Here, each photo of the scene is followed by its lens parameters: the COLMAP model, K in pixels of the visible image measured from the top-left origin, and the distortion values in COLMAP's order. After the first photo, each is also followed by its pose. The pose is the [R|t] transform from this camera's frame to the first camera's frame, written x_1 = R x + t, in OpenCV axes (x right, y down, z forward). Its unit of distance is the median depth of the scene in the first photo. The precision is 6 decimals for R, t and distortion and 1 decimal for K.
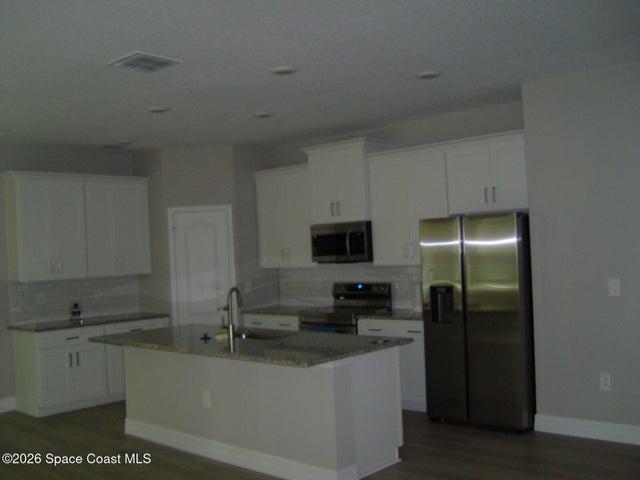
lens RADIAL K [[686.1, 0, 311.1], [0, 686.1, 240.3], [0, 0, 1]] dist [-0.117870, 0.069733]
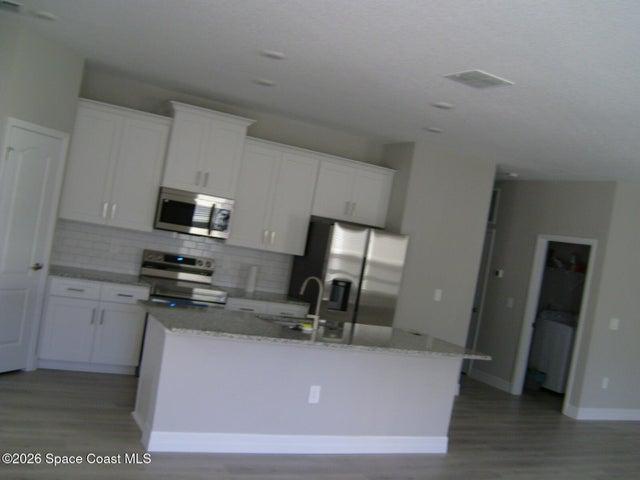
lens RADIAL K [[686.1, 0, 311.1], [0, 686.1, 240.3], [0, 0, 1]] dist [-0.117870, 0.069733]
pose [[0.359880, 0.104541, 0.927123, -0.781426], [-0.197471, 0.979725, -0.033820, 0.039512], [-0.911862, -0.170909, 0.373227, 0.492944]]
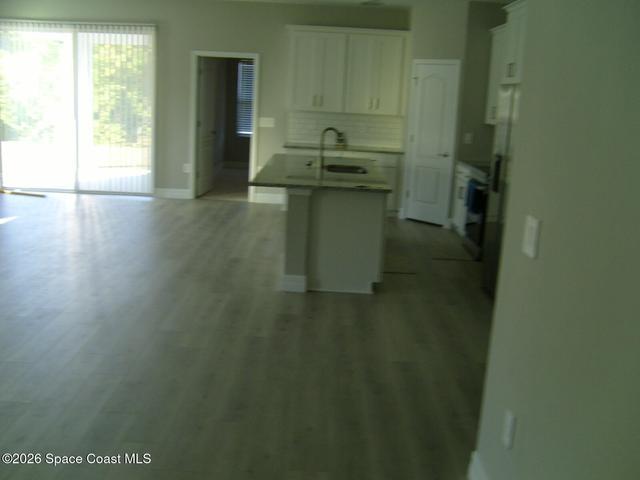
lens RADIAL K [[686.1, 0, 311.1], [0, 686.1, 240.3], [0, 0, 1]] dist [-0.117870, 0.069733]
pose [[0.632057, 0.239347, -0.737033, 0.625756], [-0.070412, 0.964910, 0.252965, -0.033586], [0.771716, -0.107992, 0.626731, 0.138798]]
